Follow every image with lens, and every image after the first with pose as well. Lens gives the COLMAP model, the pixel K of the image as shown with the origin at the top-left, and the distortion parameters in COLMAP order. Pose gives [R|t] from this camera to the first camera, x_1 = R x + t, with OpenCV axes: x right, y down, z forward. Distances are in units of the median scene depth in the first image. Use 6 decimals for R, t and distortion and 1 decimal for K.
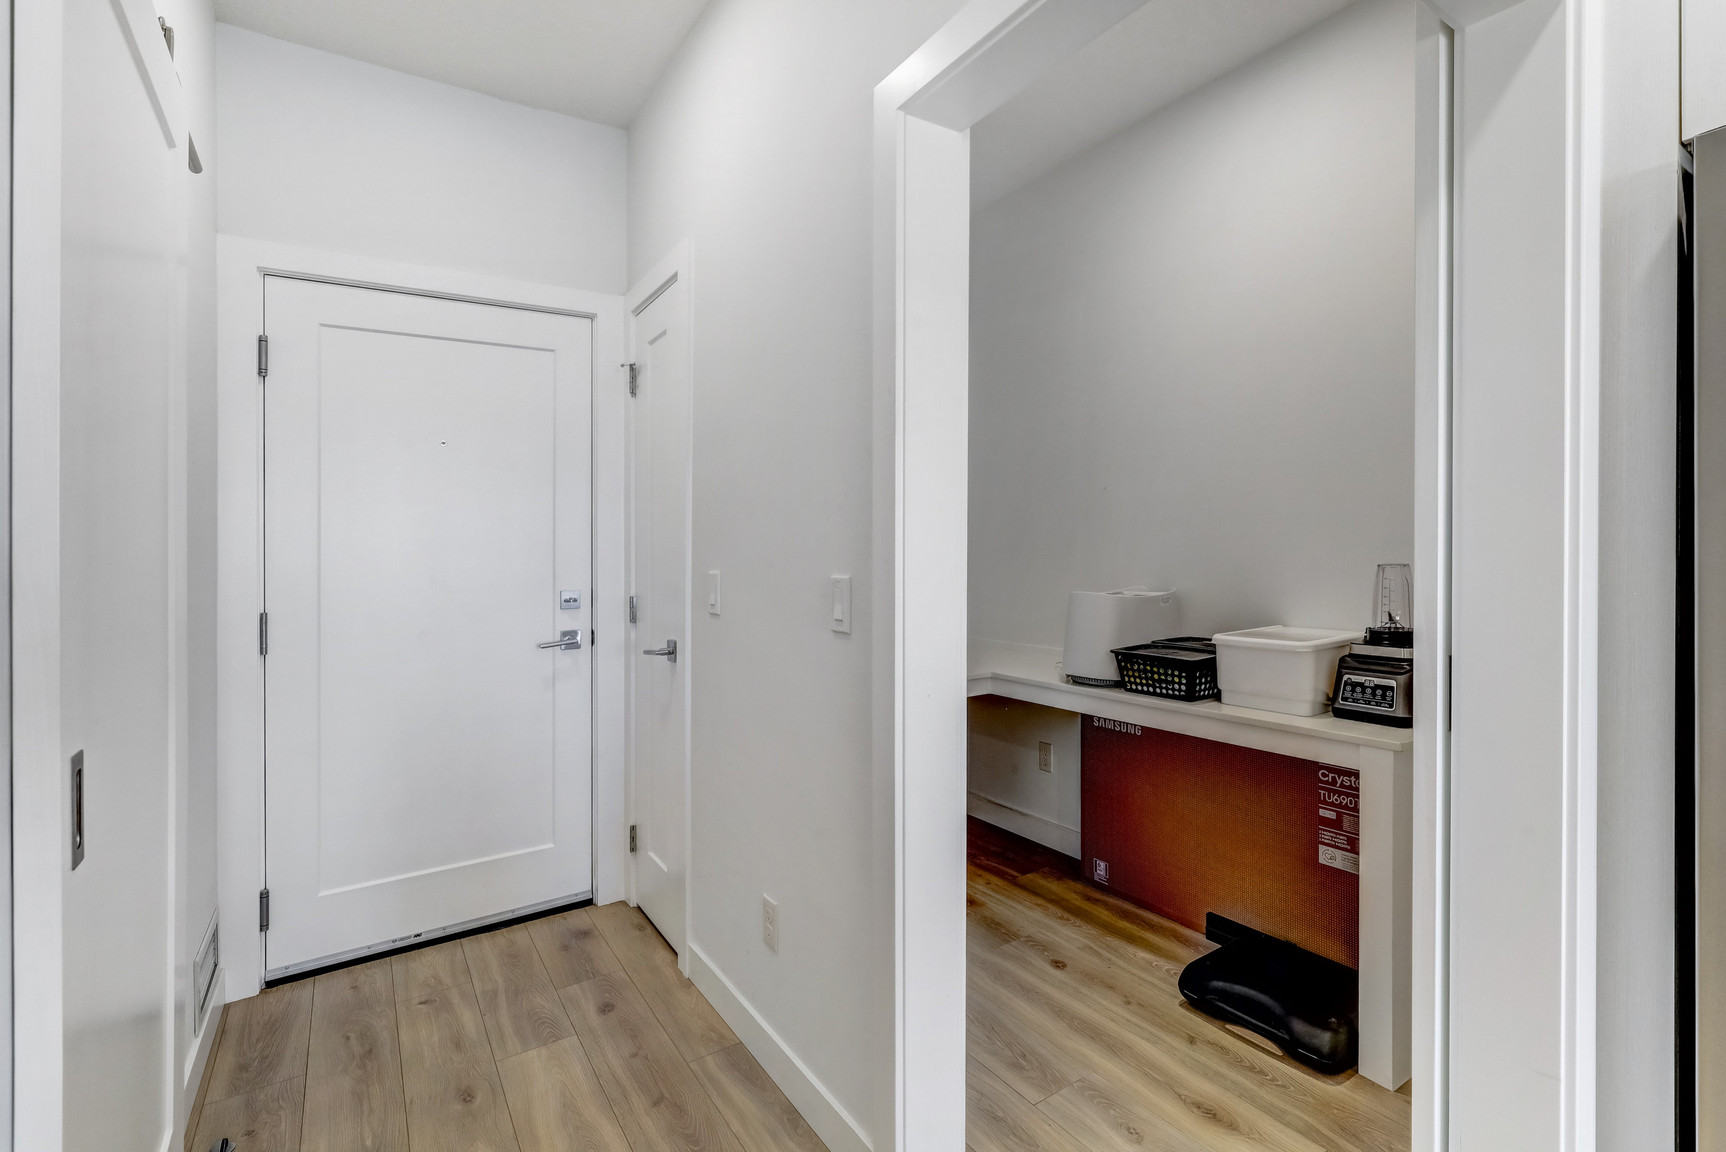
lens RADIAL K [[795.2, 0, 856.9], [0, 795.2, 547.2], [0, 0, 1]] dist [-0.000903, 0.000180]
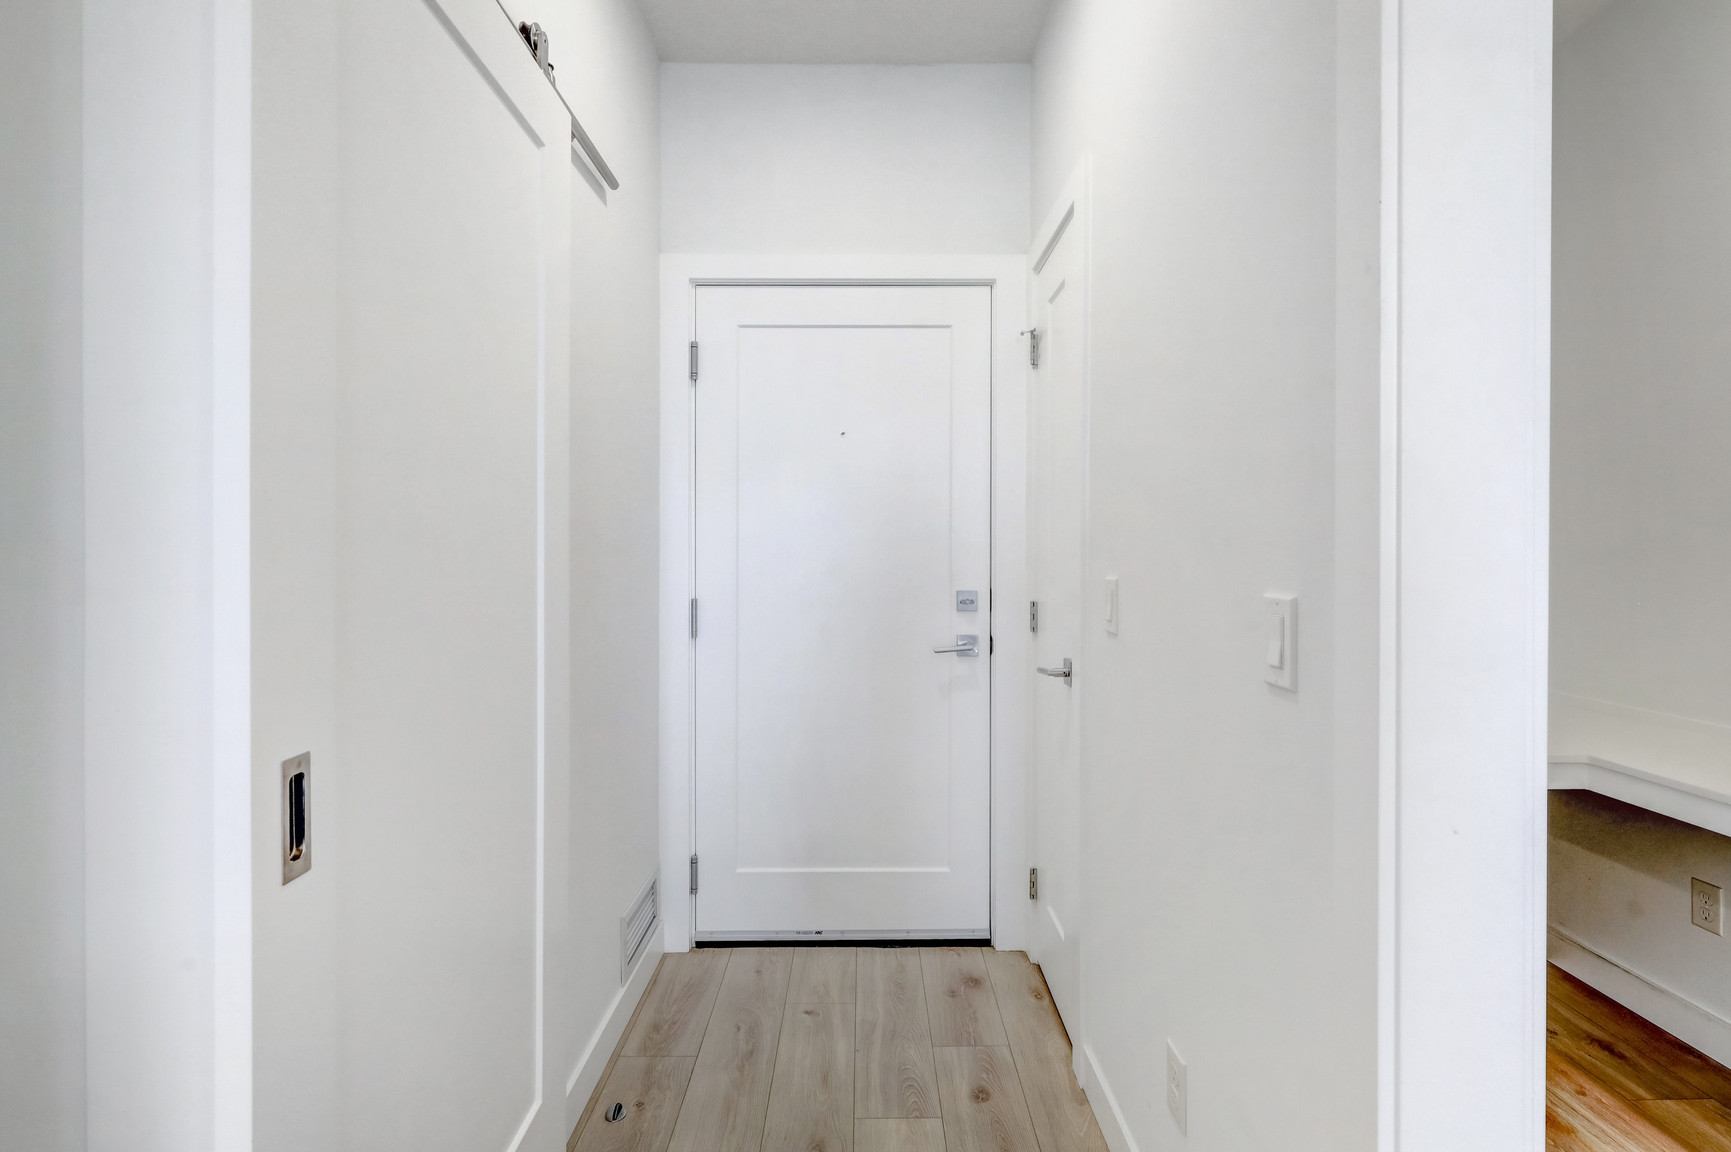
lens RADIAL K [[793.0, 0, 867.5], [0, 793.0, 525.7], [0, 0, 1]] dist [-0.000321, -0.000273]
pose [[0.847469, 0.004738, -0.530823, 0.023986], [-0.017312, 0.999675, -0.018716, -0.000512], [0.530562, 0.025051, 0.847276, 0.215277]]
